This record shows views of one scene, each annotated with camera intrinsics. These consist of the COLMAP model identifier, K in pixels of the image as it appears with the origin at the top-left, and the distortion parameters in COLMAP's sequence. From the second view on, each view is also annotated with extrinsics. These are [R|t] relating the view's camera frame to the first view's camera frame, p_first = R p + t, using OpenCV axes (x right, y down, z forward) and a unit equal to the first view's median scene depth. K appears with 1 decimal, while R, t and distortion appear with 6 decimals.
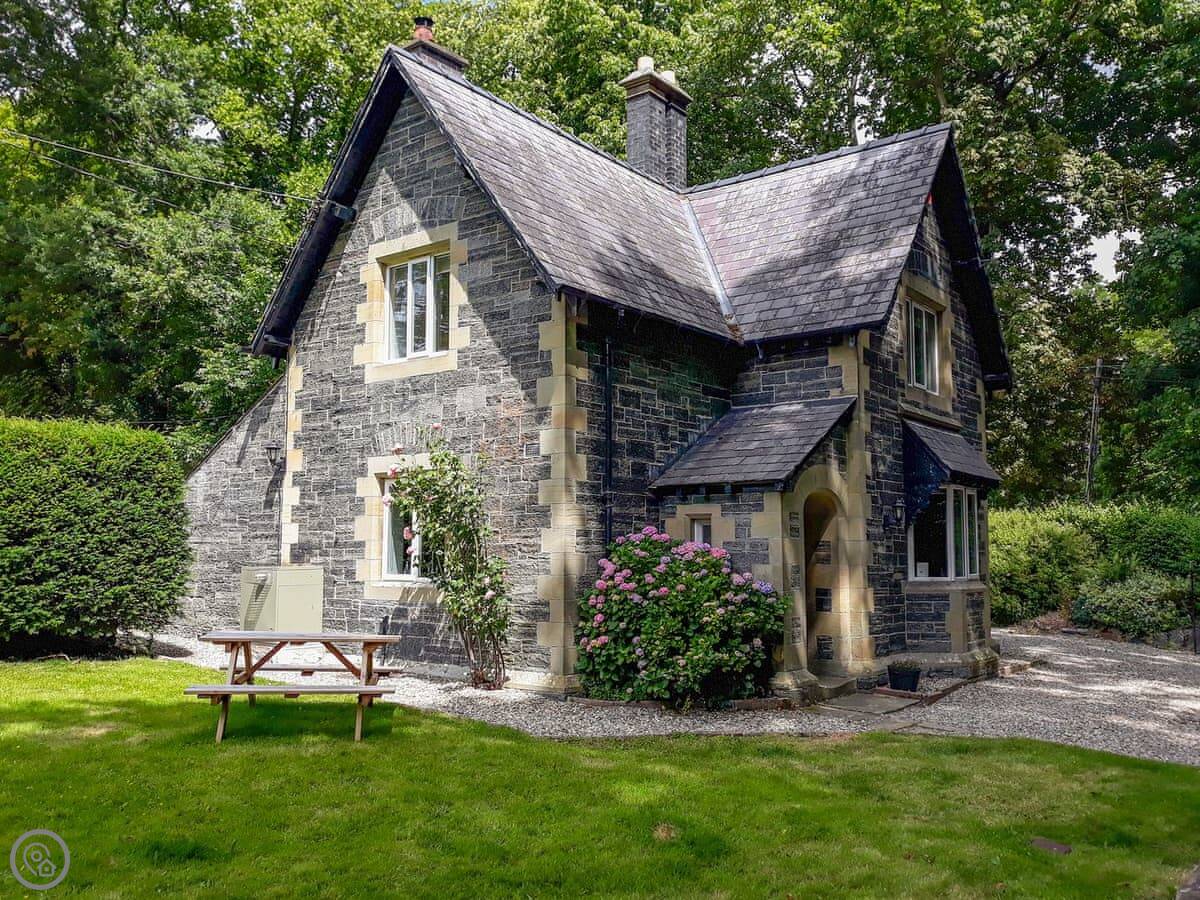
lens RADIAL K [[1046.6, 0, 595.5], [0, 1046.6, 444.5], [0, 0, 1]] dist [-0.002574, 0.002541]
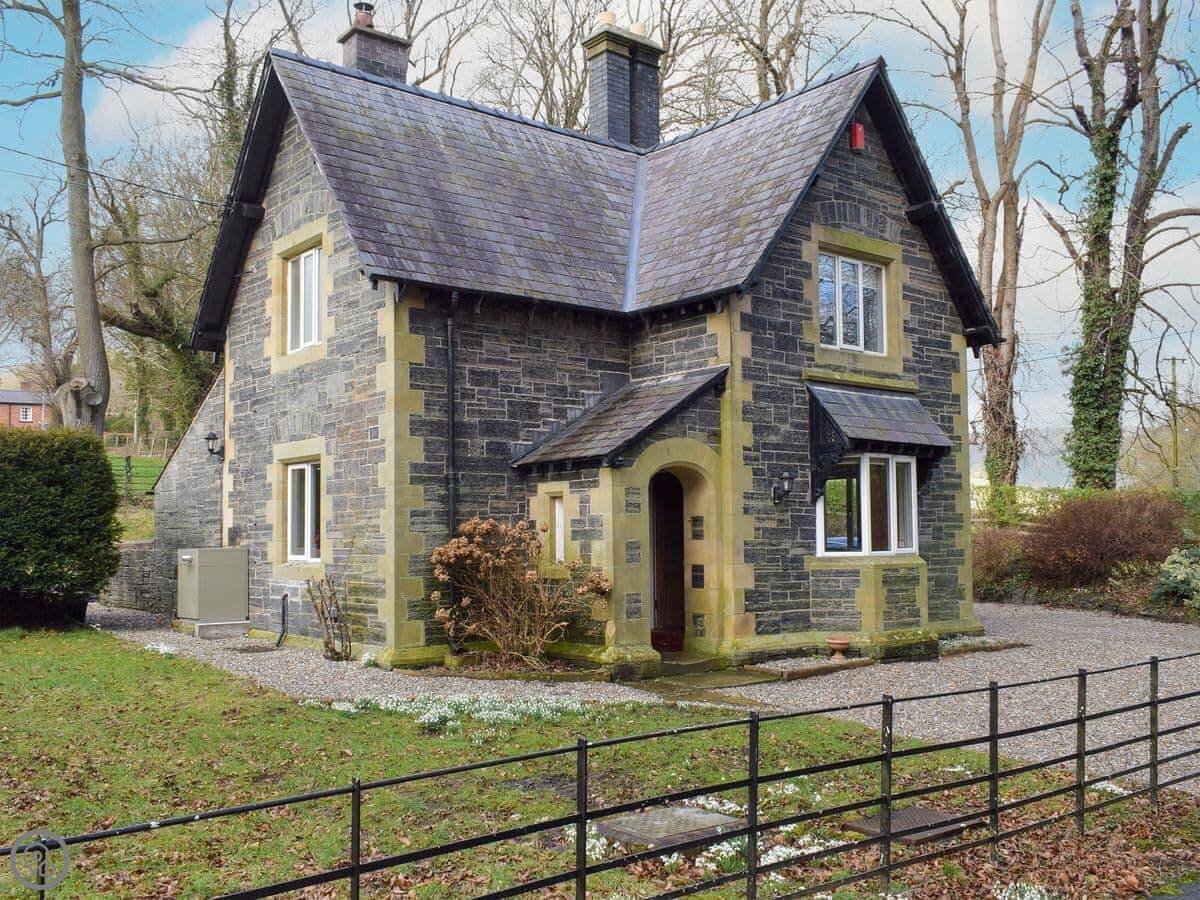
lens RADIAL K [[1157.8, 0, 602.6], [0, 1157.8, 460.8], [0, 0, 1]] dist [-0.043068, 0.000000]
pose [[0.974358, -0.029424, -0.223072, 0.362314], [0.038065, 0.998678, 0.034538, 0.000973], [0.221760, -0.042143, 0.974190, -0.057590]]
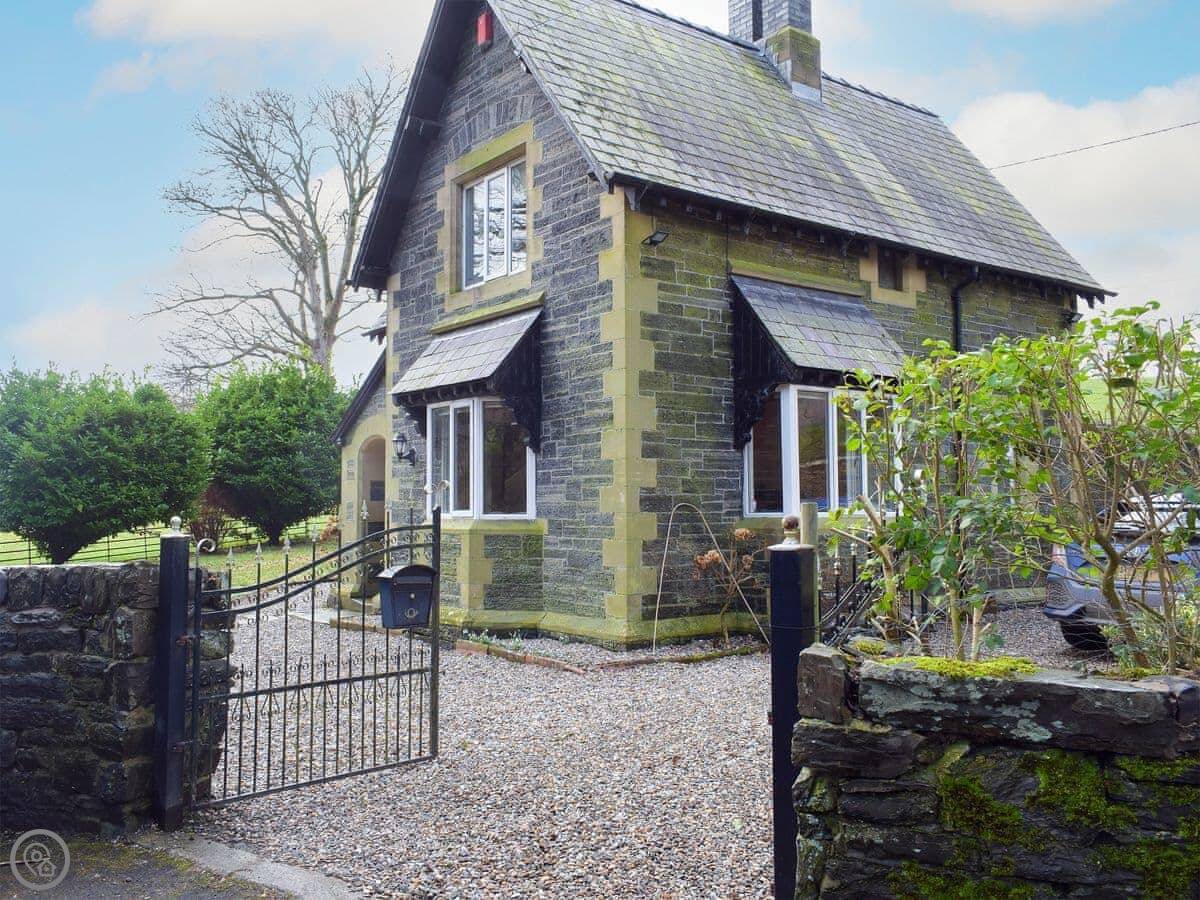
lens RADIAL K [[1046.6, 0, 548.9], [0, 1046.6, 436.5], [0, 0, 1]] dist [-0.002574, 0.002541]
pose [[-0.285762, -0.069918, -0.955747, 1.187086], [0.107023, 0.988767, -0.104332, 0.172177], [0.952306, -0.132102, -0.275069, 1.404917]]
